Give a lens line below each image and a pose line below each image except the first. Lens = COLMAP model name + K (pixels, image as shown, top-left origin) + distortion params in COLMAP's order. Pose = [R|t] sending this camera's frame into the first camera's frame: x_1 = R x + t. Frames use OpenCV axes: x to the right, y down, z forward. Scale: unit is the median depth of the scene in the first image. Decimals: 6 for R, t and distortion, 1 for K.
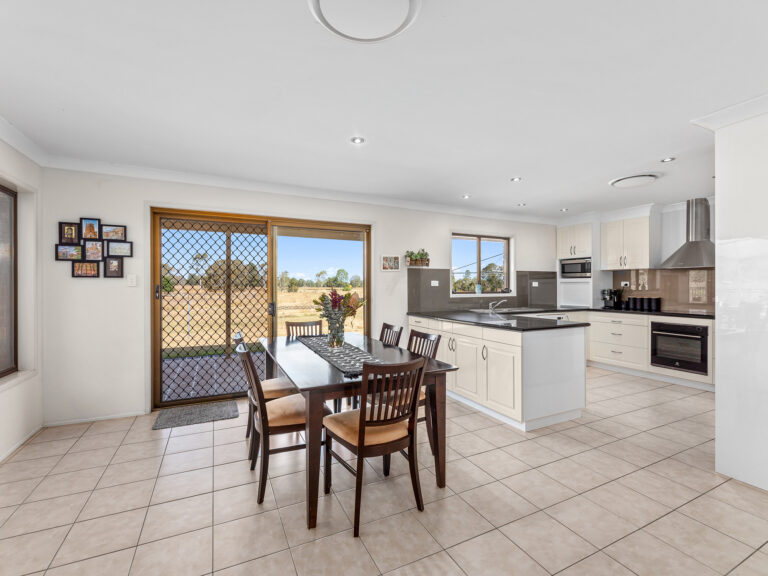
lens RADIAL K [[344.7, 0, 383.9], [0, 344.7, 284.1], [0, 0, 1]] dist [0.001286, 0.000157]
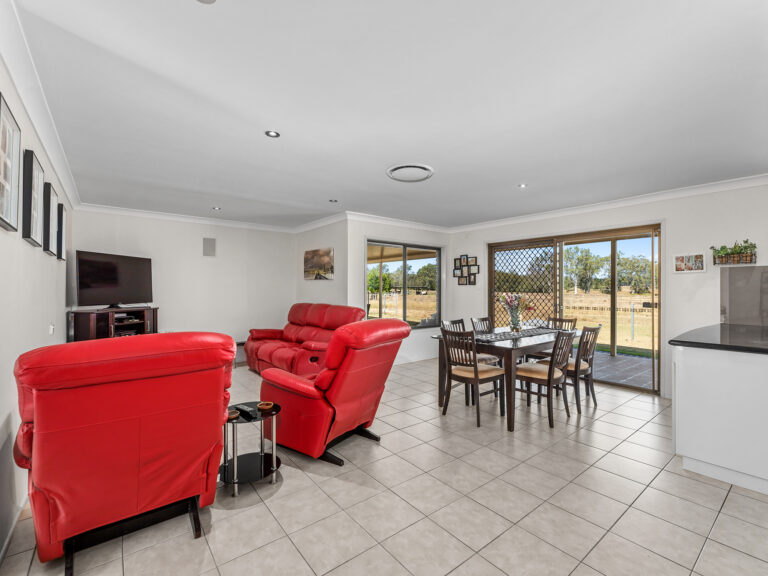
lens RADIAL K [[344.7, 0, 380.9], [0, 344.7, 287.8], [0, 0, 1]] dist [0.001286, 0.000157]
pose [[0.208223, -0.004545, -0.978071, 1.533465], [-0.002098, 0.999985, -0.005093, 0.012012], [0.978079, 0.003113, 0.208210, 0.195127]]
